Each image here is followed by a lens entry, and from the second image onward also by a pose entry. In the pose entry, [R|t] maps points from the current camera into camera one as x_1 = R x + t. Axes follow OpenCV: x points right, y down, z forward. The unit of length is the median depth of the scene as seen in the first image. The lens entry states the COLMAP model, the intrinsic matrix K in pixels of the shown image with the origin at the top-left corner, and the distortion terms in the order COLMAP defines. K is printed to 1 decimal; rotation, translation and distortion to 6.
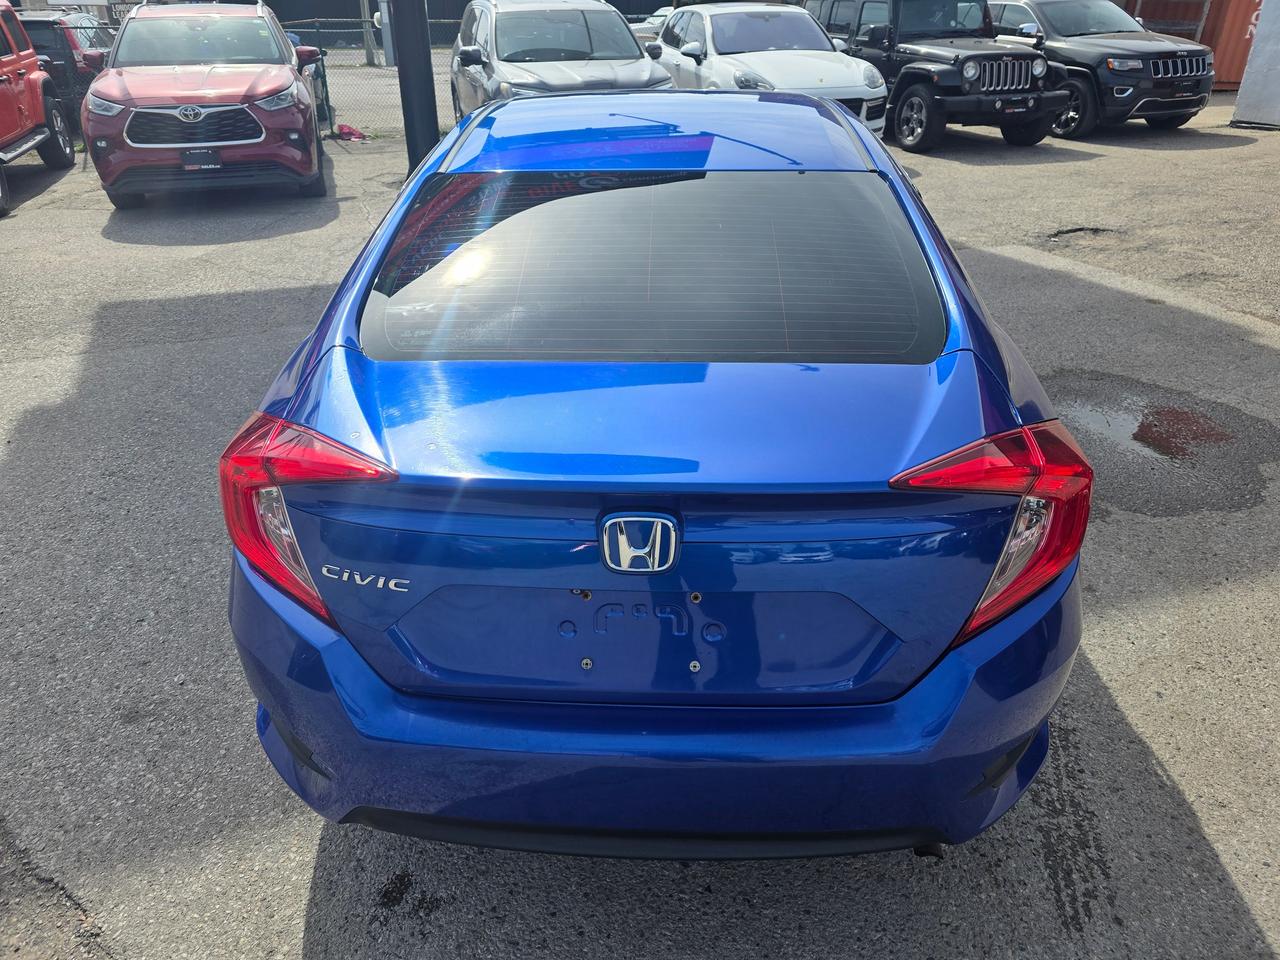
lens RADIAL K [[871.0, 0, 624.3], [0, 871.0, 480.1], [0, 0, 1]] dist [0.051797, -0.048823]
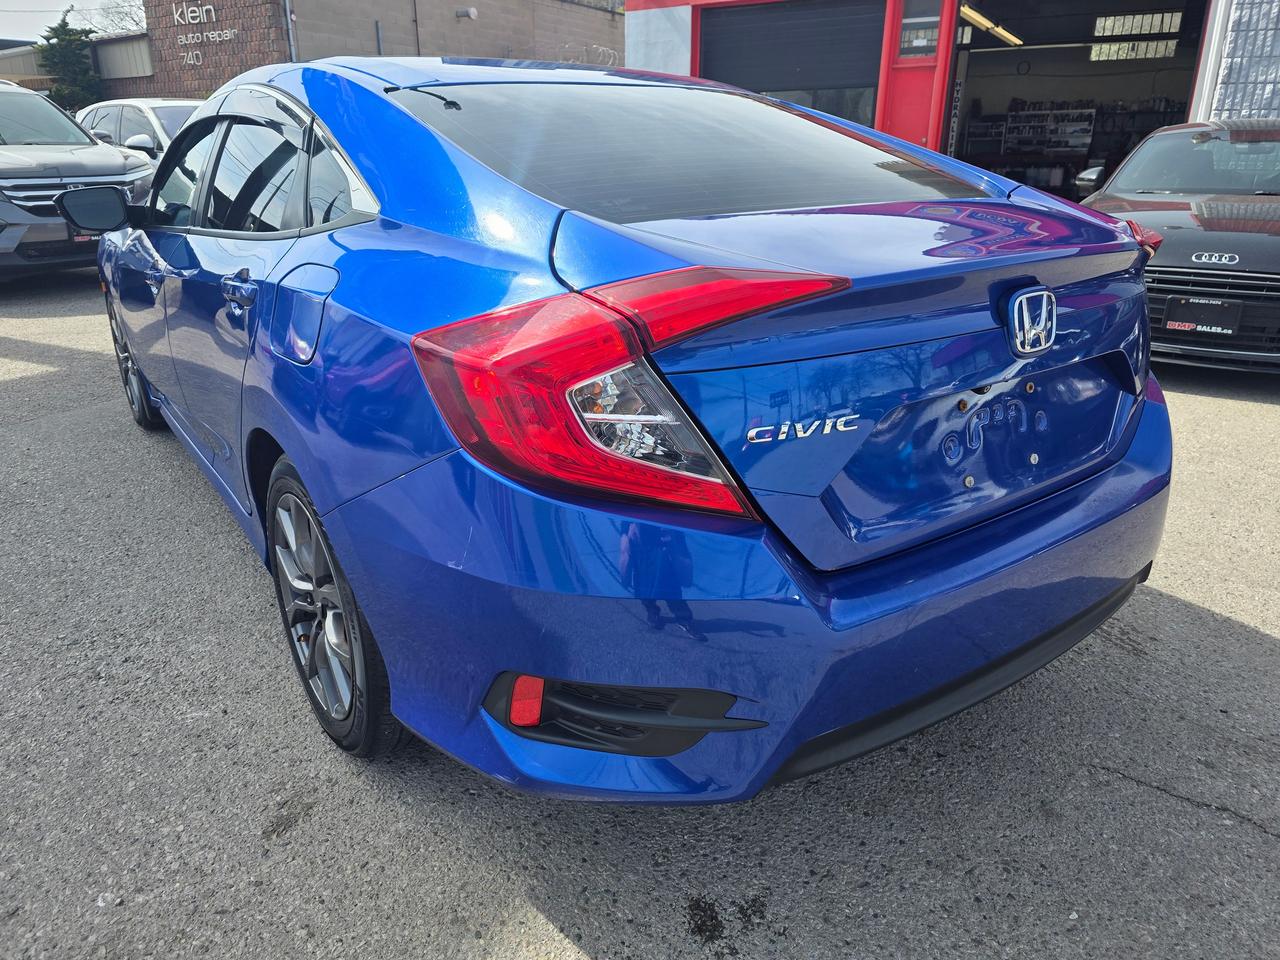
lens RADIAL K [[874.6, 0, 633.5], [0, 874.6, 484.4], [0, 0, 1]] dist [0.051708, -0.050473]
pose [[0.777173, -0.219017, 0.589944, -0.620283], [0.295574, 0.954680, -0.034955, 0.096371], [-0.555552, 0.201538, 0.806687, 0.295237]]
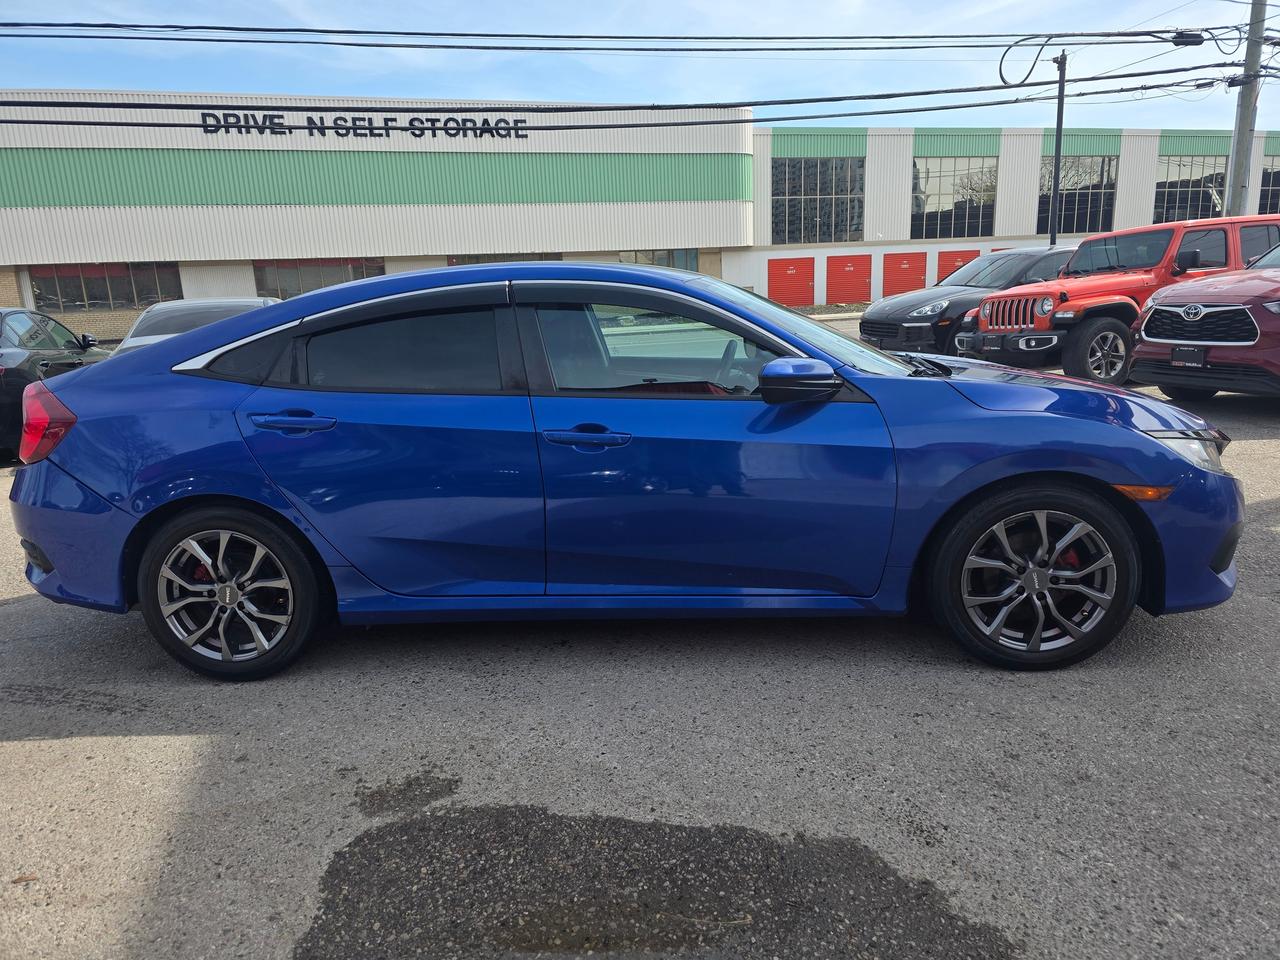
lens RADIAL K [[874.6, 0, 633.5], [0, 874.6, 484.4], [0, 0, 1]] dist [0.051708, -0.050473]
pose [[-0.051897, 0.224995, -0.972977, 1.765989], [-0.434638, 0.872086, 0.224847, -0.668843], [0.899109, 0.434561, 0.052532, 1.582186]]
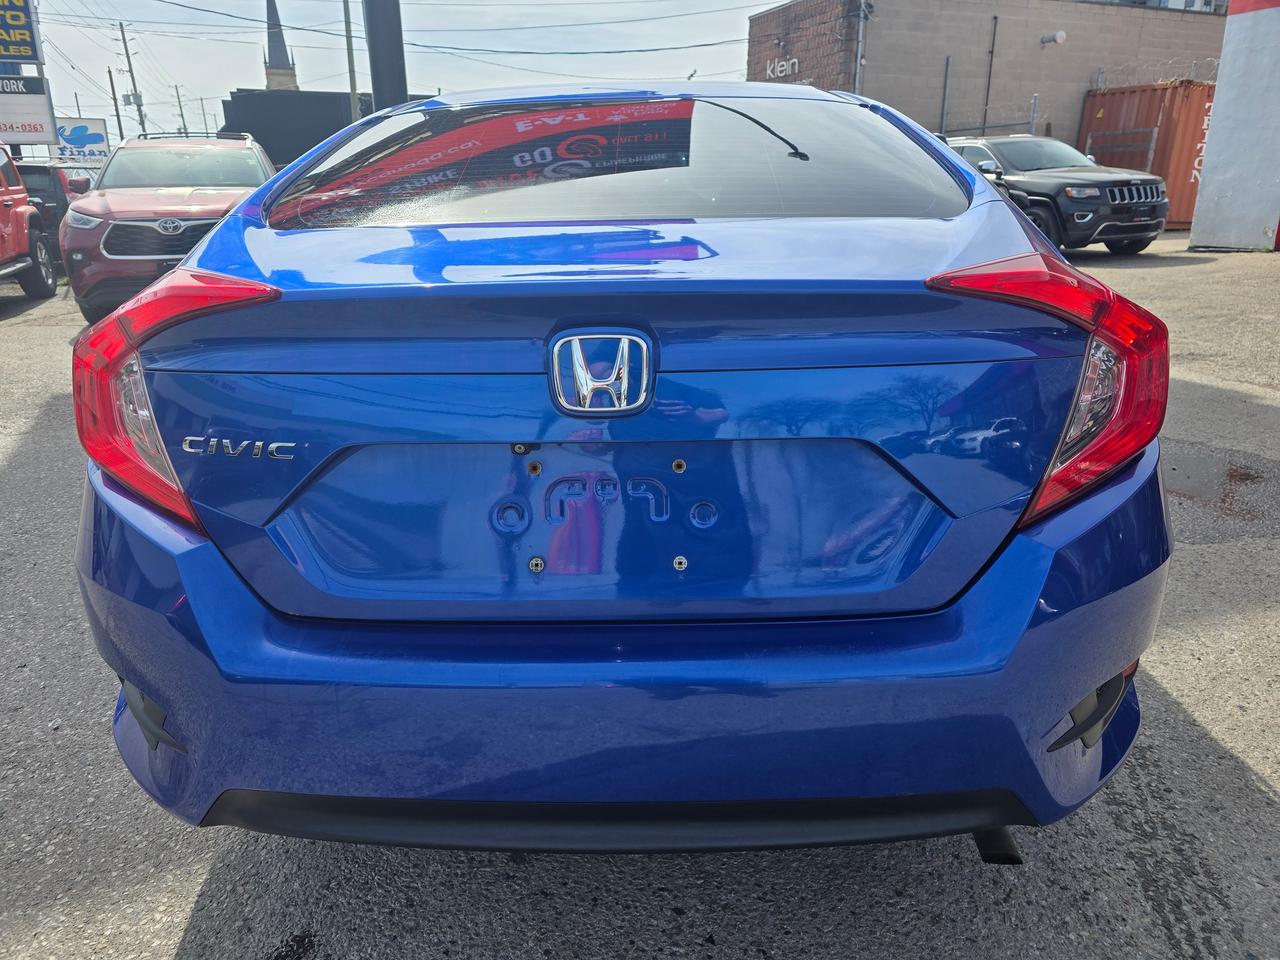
lens RADIAL K [[874.6, 0, 633.5], [0, 874.6, 484.4], [0, 0, 1]] dist [0.051708, -0.050473]
pose [[0.999581, -0.015708, 0.024316, 0.015959], [0.019701, 0.984574, -0.173858, 0.190411], [-0.021210, 0.174264, 0.984471, 0.170276]]
